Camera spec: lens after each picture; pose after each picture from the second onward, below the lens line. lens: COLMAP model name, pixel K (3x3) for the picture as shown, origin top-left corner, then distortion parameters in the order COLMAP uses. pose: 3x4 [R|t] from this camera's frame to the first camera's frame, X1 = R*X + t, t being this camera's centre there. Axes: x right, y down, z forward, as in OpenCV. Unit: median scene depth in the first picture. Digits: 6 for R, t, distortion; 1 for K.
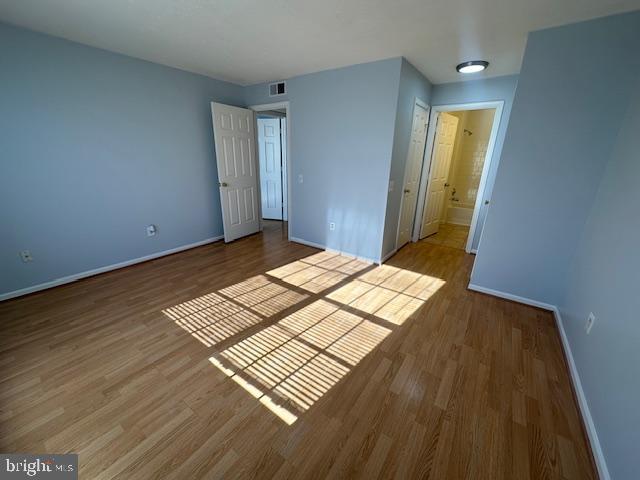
lens RADIAL K [[255.0, 0, 318.3], [0, 255.0, 238.6], [0, 0, 1]] dist [-0.002997, 0.000685]
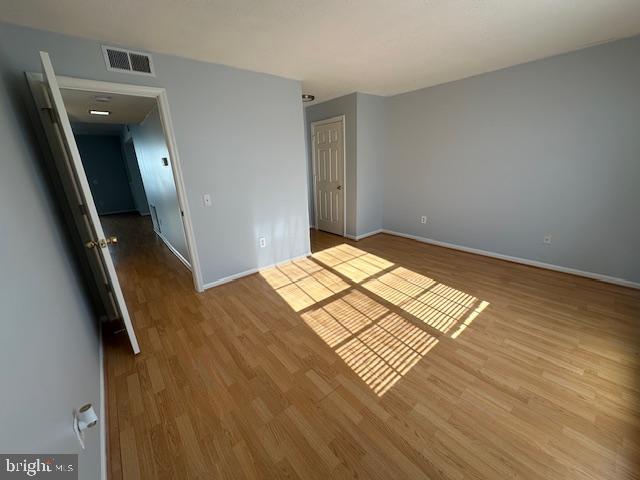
lens RADIAL K [[255.0, 0, 319.2], [0, 255.0, 240.2], [0, 0, 1]] dist [-0.002997, 0.000685]
pose [[0.246788, -0.322621, 0.913790, -1.029452], [0.347559, 0.909689, 0.227308, -0.275571], [-0.904599, 0.261499, 0.336630, 0.729782]]
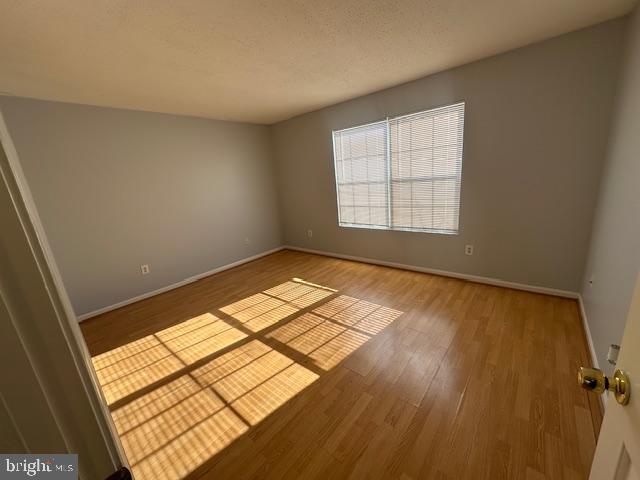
lens RADIAL K [[255.0, 0, 319.0], [0, 255.0, 240.0], [0, 0, 1]] dist [-0.002997, 0.000685]
pose [[-0.994684, 0.043342, 0.093412, -0.332180], [0.087010, 0.838902, 0.537283, -0.541297], [-0.055076, 0.542555, -0.838213, 1.598150]]
